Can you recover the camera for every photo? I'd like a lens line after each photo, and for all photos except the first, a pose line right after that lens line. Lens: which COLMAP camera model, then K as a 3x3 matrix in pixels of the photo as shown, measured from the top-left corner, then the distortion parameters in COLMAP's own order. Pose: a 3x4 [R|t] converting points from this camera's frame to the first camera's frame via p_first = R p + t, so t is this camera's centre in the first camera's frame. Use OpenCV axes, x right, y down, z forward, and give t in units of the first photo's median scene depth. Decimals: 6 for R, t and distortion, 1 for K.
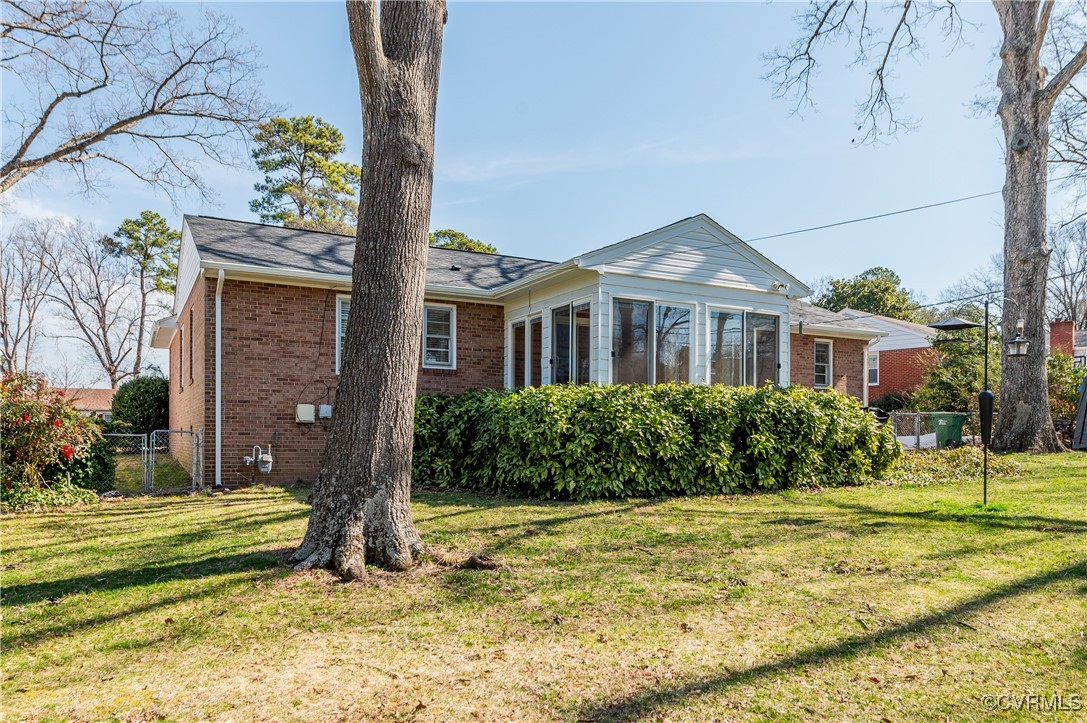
lens RADIAL K [[738.8, 0, 563.5], [0, 738.8, 404.5], [0, 0, 1]] dist [0.003503, -0.002261]
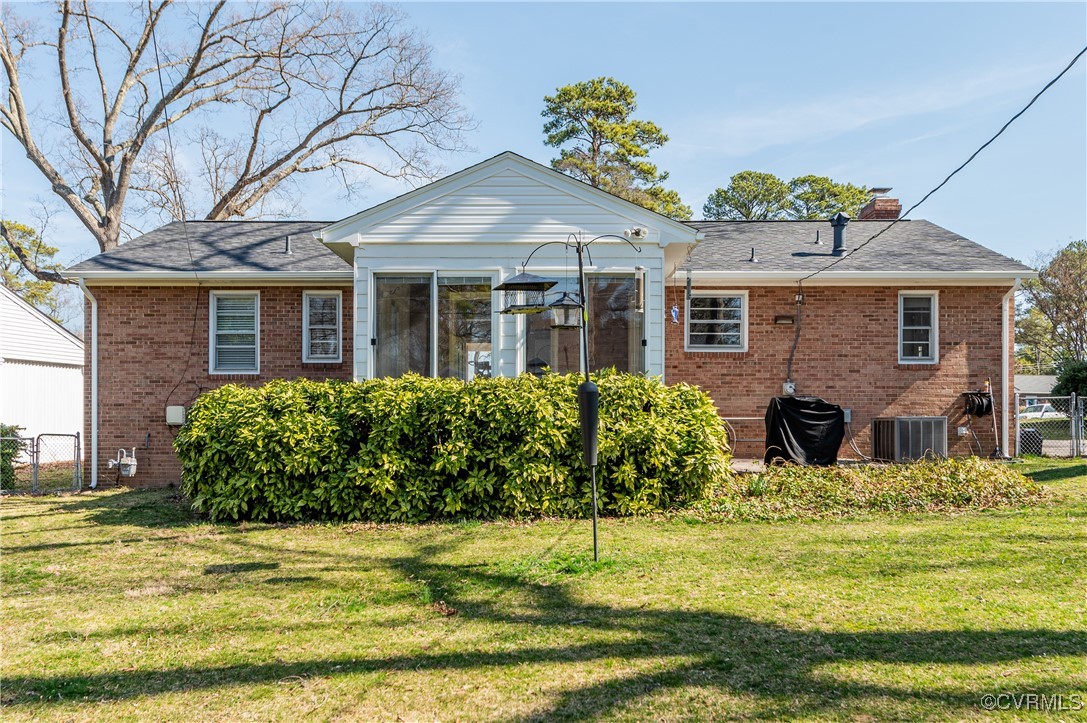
lens RADIAL K [[864.1, 0, 640.6], [0, 864.1, 365.4], [0, 0, 1]] dist [0.007748, -0.000271]
pose [[0.885238, -0.034209, -0.463879, 0.748837], [0.025361, 0.999358, -0.025302, -0.009963], [0.464447, 0.010634, 0.885537, 0.278130]]
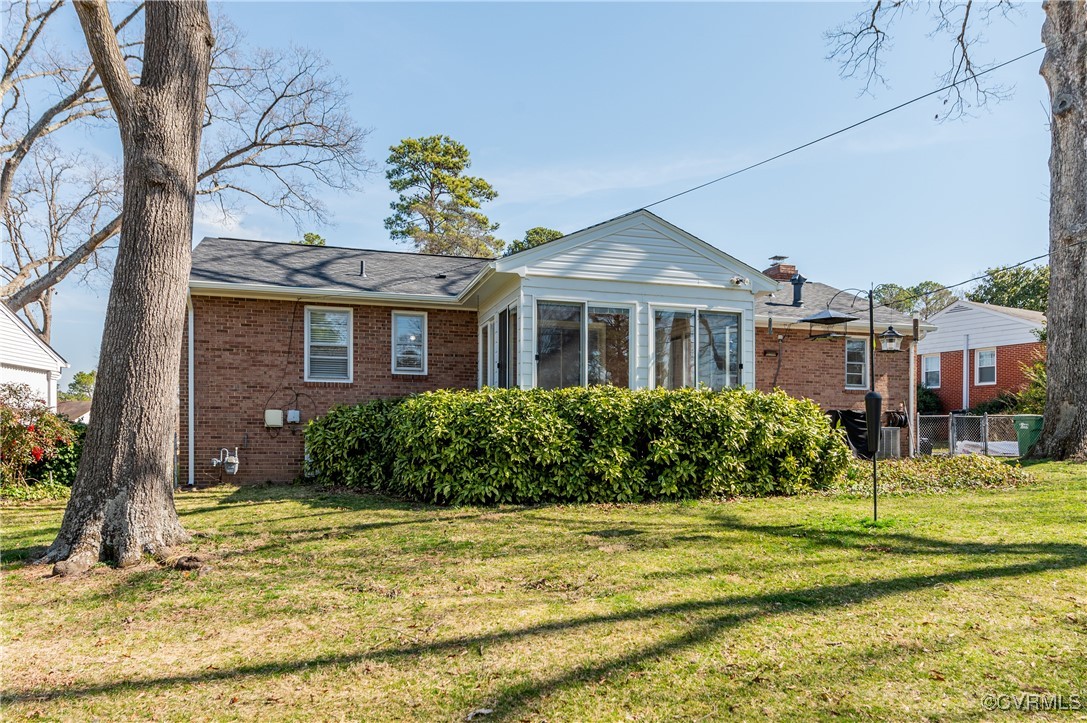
lens RADIAL K [[739.3, 0, 594.1], [0, 739.3, 406.2], [0, 0, 1]] dist [0.002858, -0.000849]
pose [[0.979625, -0.005884, -0.200747, 0.327304], [0.005517, 0.999982, -0.002389, -0.000580], [0.200758, 0.001233, 0.979640, 0.048081]]
